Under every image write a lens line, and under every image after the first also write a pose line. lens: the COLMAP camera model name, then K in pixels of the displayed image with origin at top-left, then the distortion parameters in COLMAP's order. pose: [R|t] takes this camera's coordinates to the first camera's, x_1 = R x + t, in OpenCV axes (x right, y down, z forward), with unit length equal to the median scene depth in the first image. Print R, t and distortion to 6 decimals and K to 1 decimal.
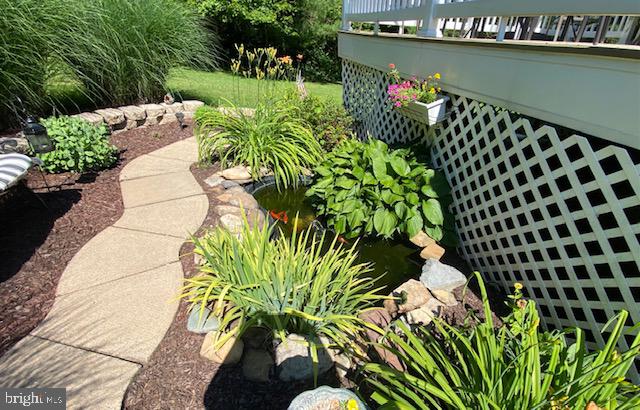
lens RADIAL K [[267.8, 0, 320.0], [0, 267.8, 205.0], [0, 0, 1]] dist [-0.017312, -0.000030]
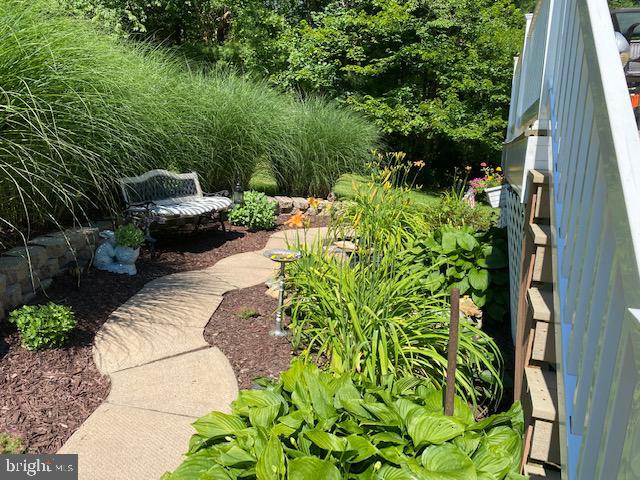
lens RADIAL K [[486.3, 0, 318.4], [0, 486.3, 243.2], [0, 0, 1]] dist [0.095471, -0.156914]
pose [[0.810472, 0.106411, -0.576031, 0.843306], [-0.325419, 0.899450, -0.291707, 0.561809], [0.487070, 0.423872, 0.763607, -0.723303]]
